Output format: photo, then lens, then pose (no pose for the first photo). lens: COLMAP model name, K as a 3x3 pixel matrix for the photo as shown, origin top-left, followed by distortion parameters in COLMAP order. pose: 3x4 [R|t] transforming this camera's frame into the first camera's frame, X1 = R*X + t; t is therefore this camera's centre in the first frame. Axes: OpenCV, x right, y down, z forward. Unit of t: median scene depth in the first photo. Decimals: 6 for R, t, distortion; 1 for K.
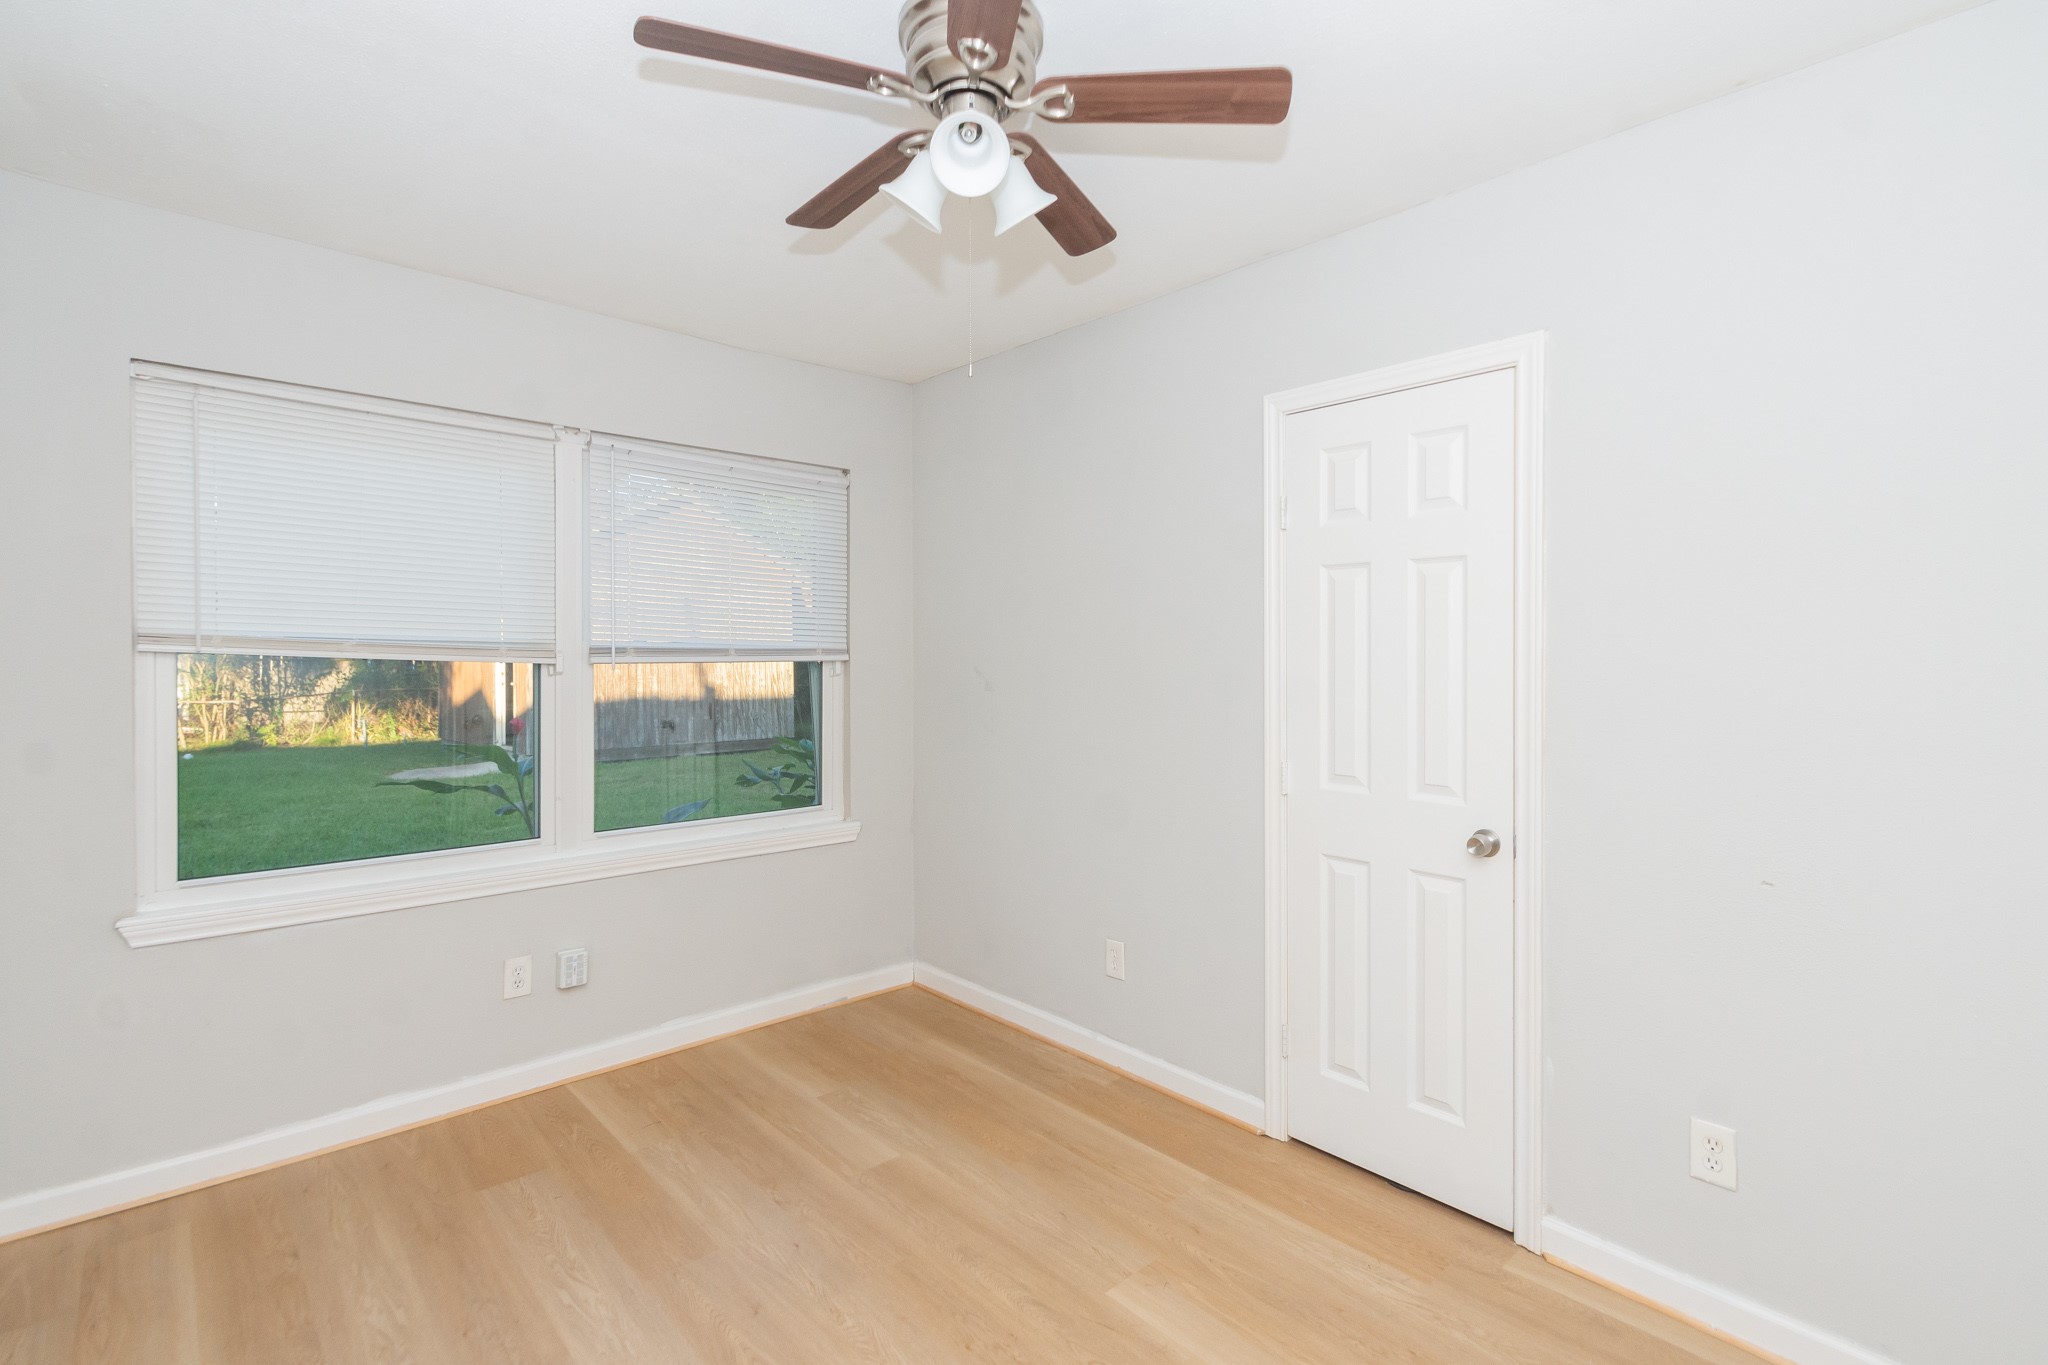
lens RADIAL K [[919.2, 0, 1053.0], [0, 919.2, 657.2], [0, 0, 1]] dist [-0.000244, -0.000080]
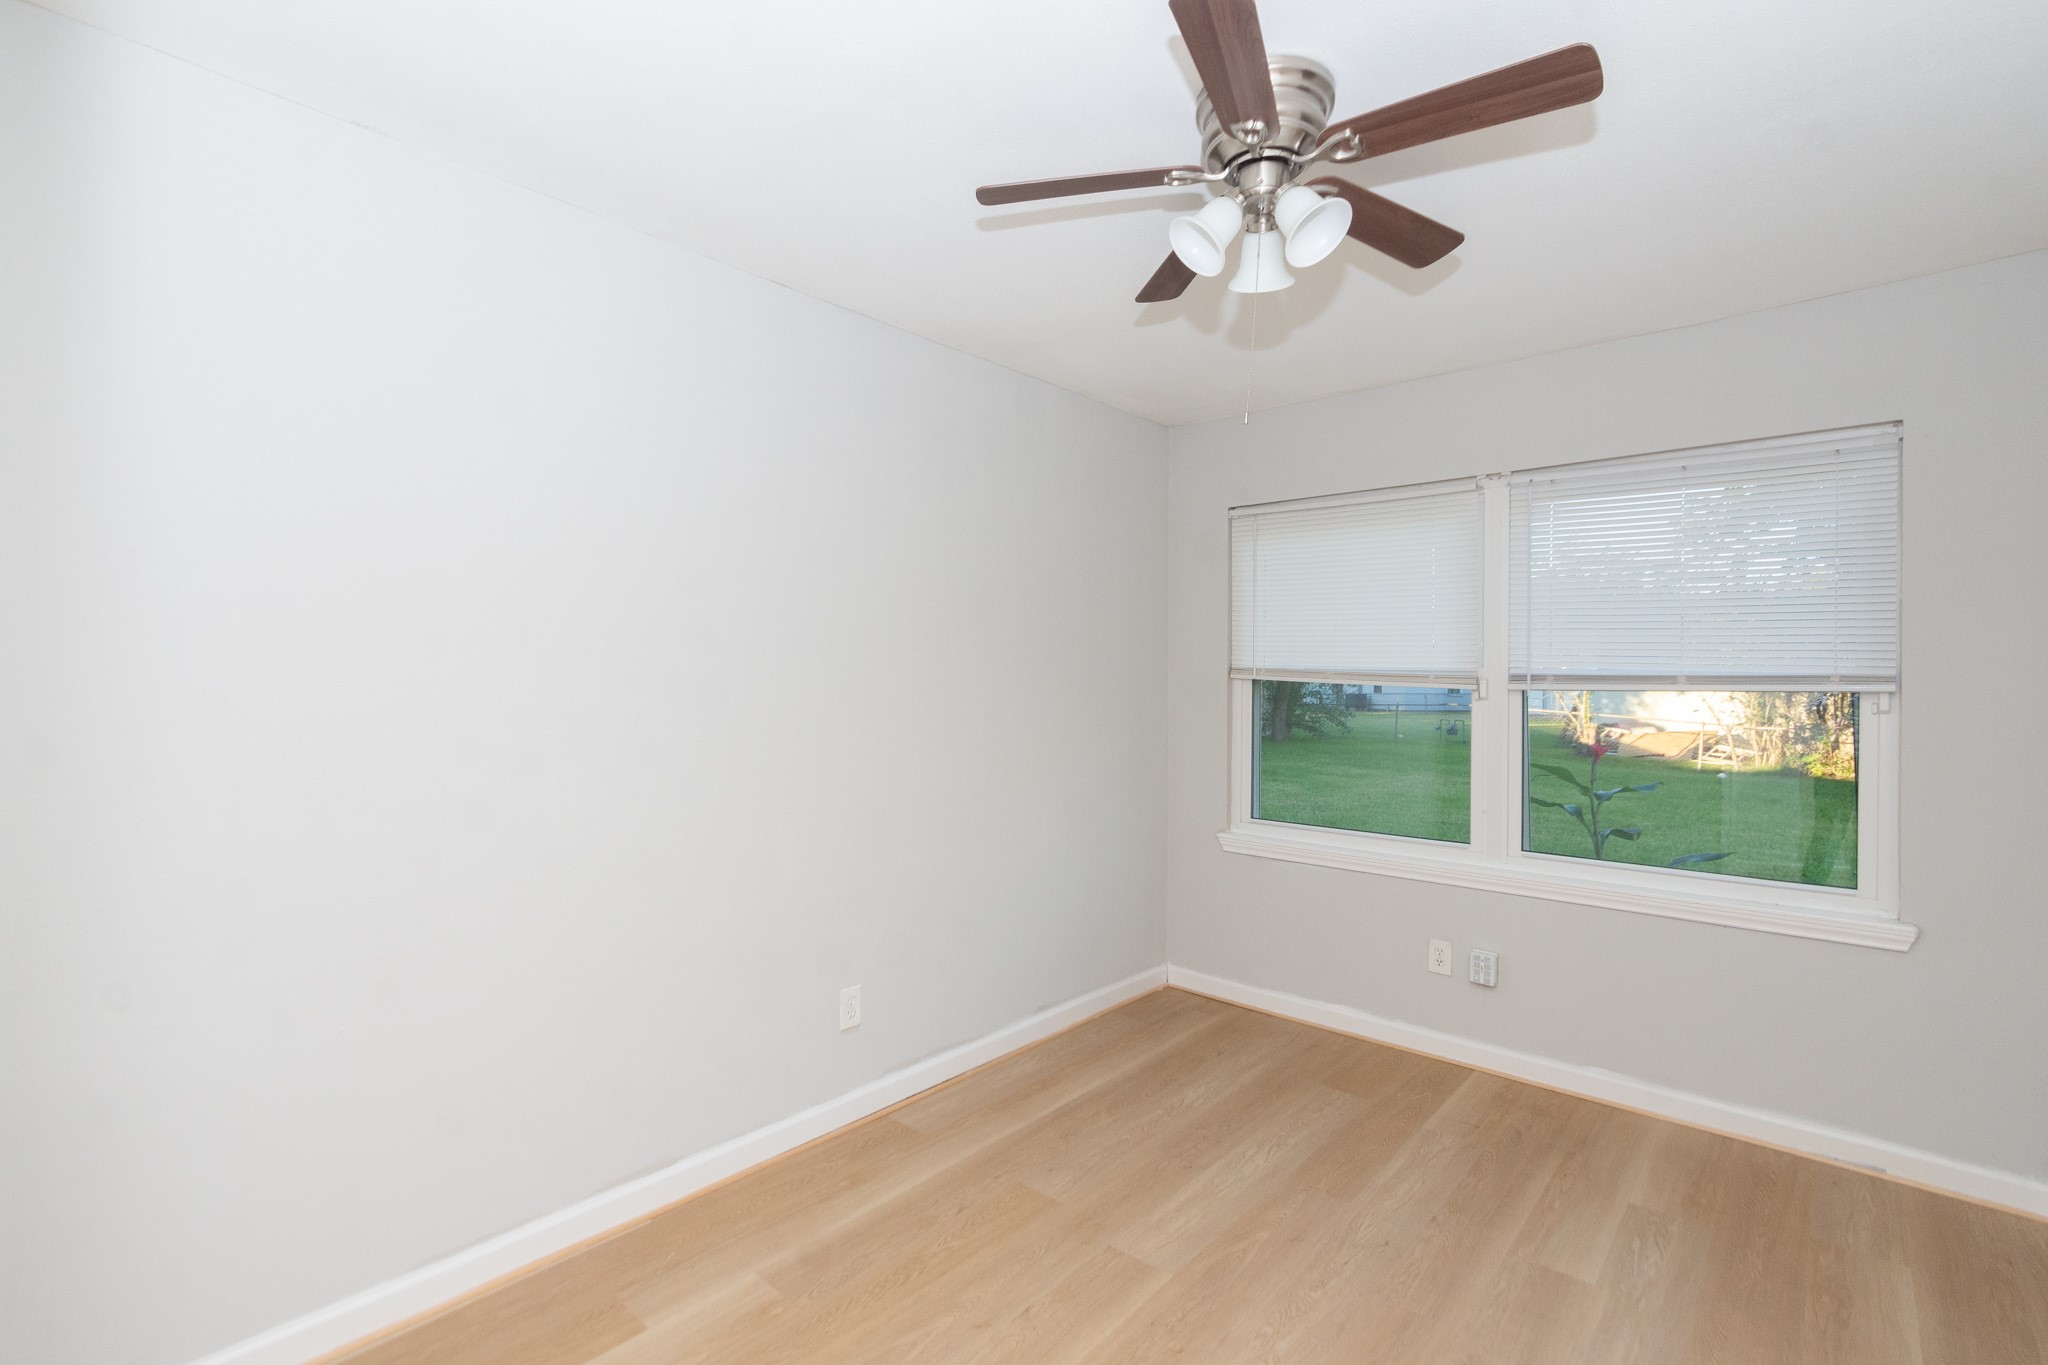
lens RADIAL K [[935.0, 0, 1019.9], [0, 935.0, 674.4], [0, 0, 1]] dist [-0.002607, -0.001222]
pose [[0.092701, -0.005379, -0.995679, 0.535303], [-0.007708, 0.999952, -0.006120, -0.000304], [0.995664, 0.008242, 0.092655, 0.342276]]
